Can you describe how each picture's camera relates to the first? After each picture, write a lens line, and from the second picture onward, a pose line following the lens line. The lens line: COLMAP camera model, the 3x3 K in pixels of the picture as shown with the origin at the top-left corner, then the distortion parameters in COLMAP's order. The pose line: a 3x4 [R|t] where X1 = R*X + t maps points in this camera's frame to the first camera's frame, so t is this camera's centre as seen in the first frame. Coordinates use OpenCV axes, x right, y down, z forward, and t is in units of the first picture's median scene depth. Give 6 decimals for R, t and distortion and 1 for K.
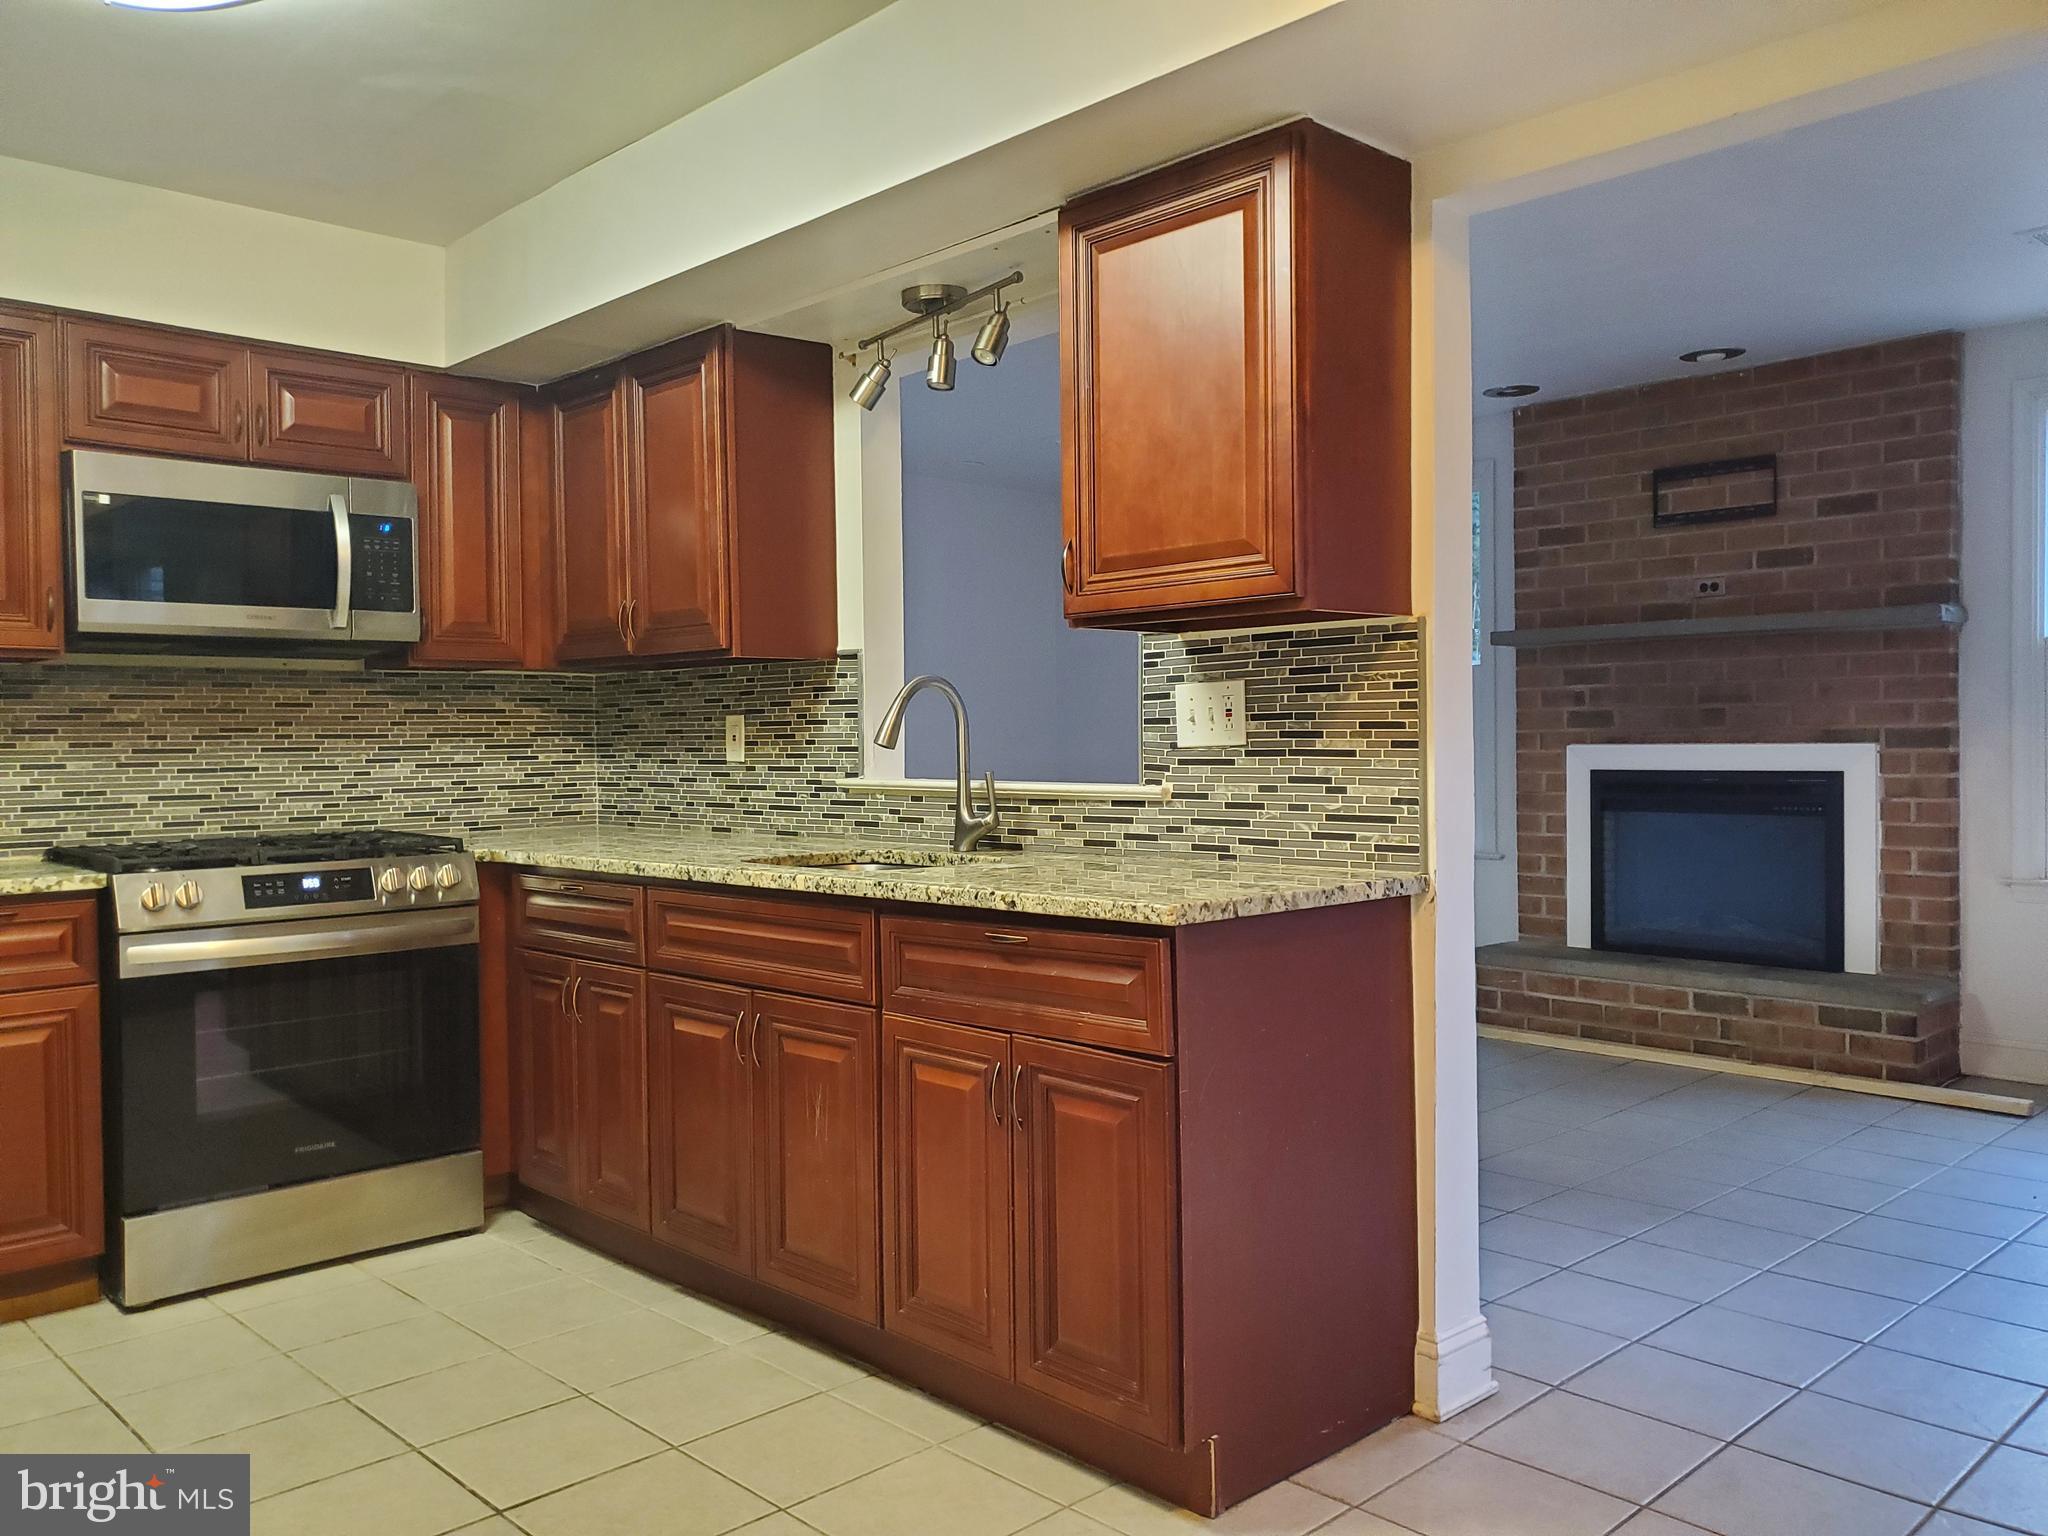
lens RADIAL K [[1584.9, 0, 1024.4], [0, 1584.9, 771.0], [0, 0, 1]] dist [0.024759, -0.023850]
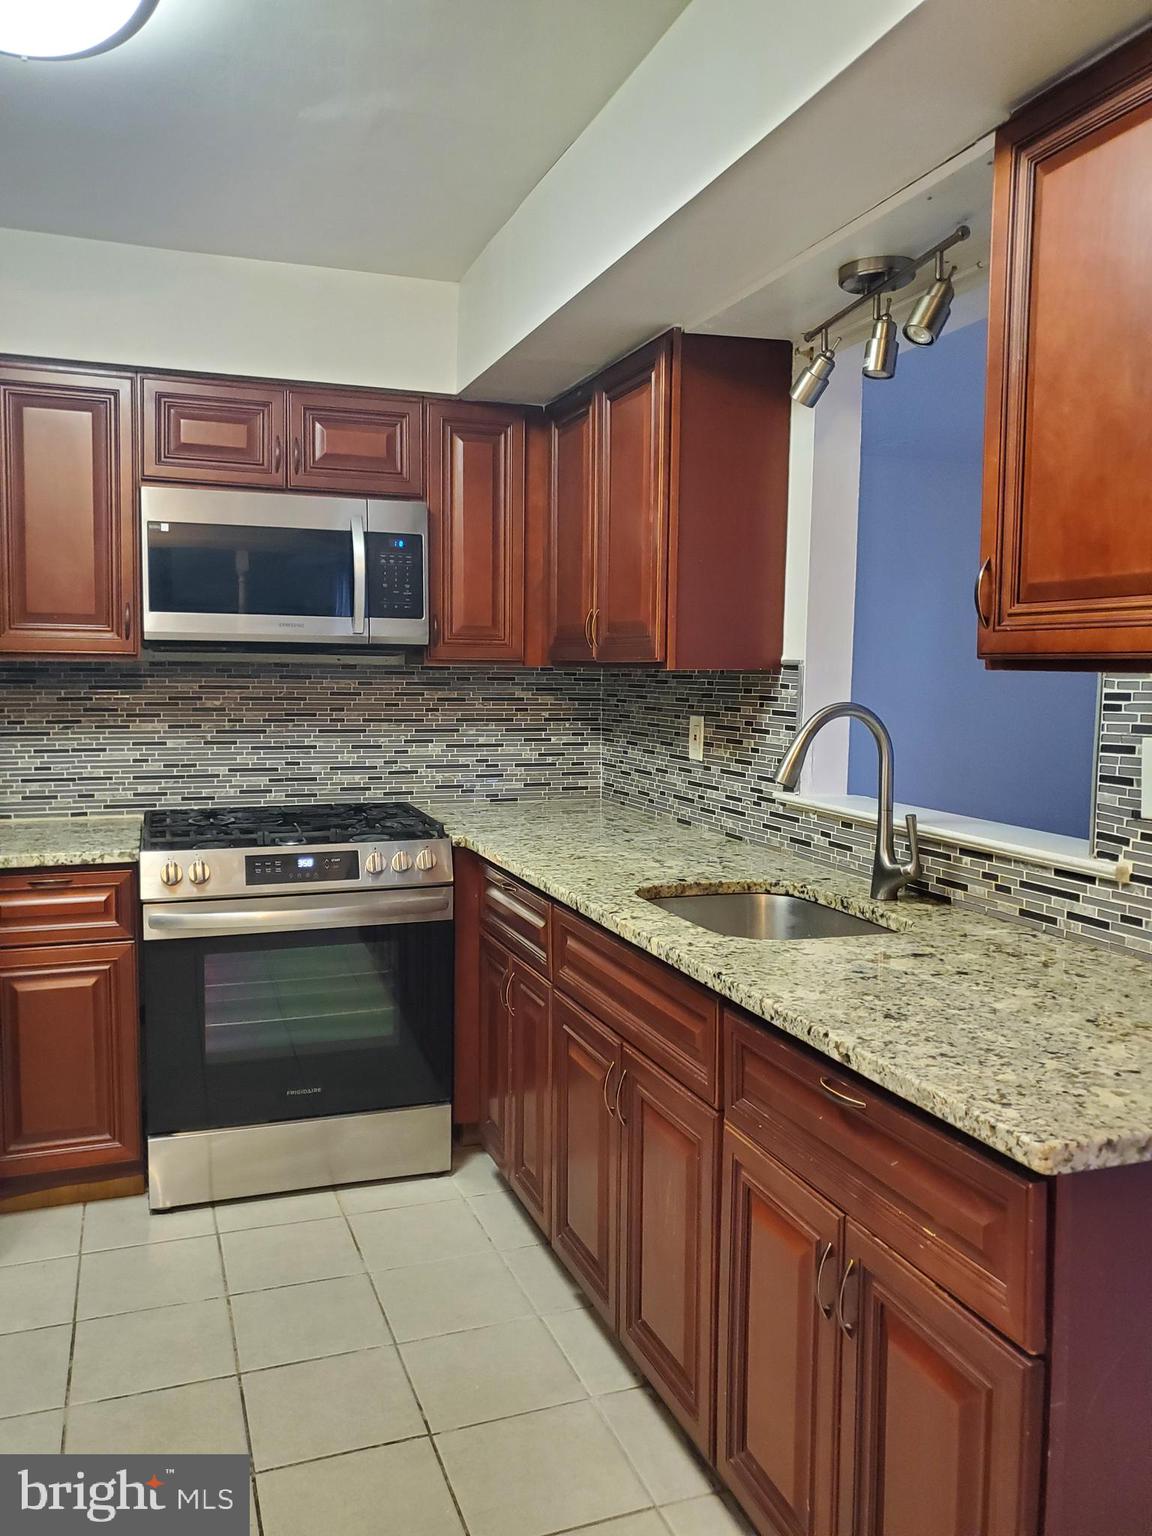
lens RADIAL K [[1188.7, 0, 579.4], [0, 1188.7, 763.8], [0, 0, 1]] dist [0.024759, -0.023850]
pose [[0.919076, 0.051409, -0.390713, 0.060311], [-0.028317, 0.997507, 0.064639, -0.059434], [0.393062, -0.048344, 0.918240, 0.289058]]
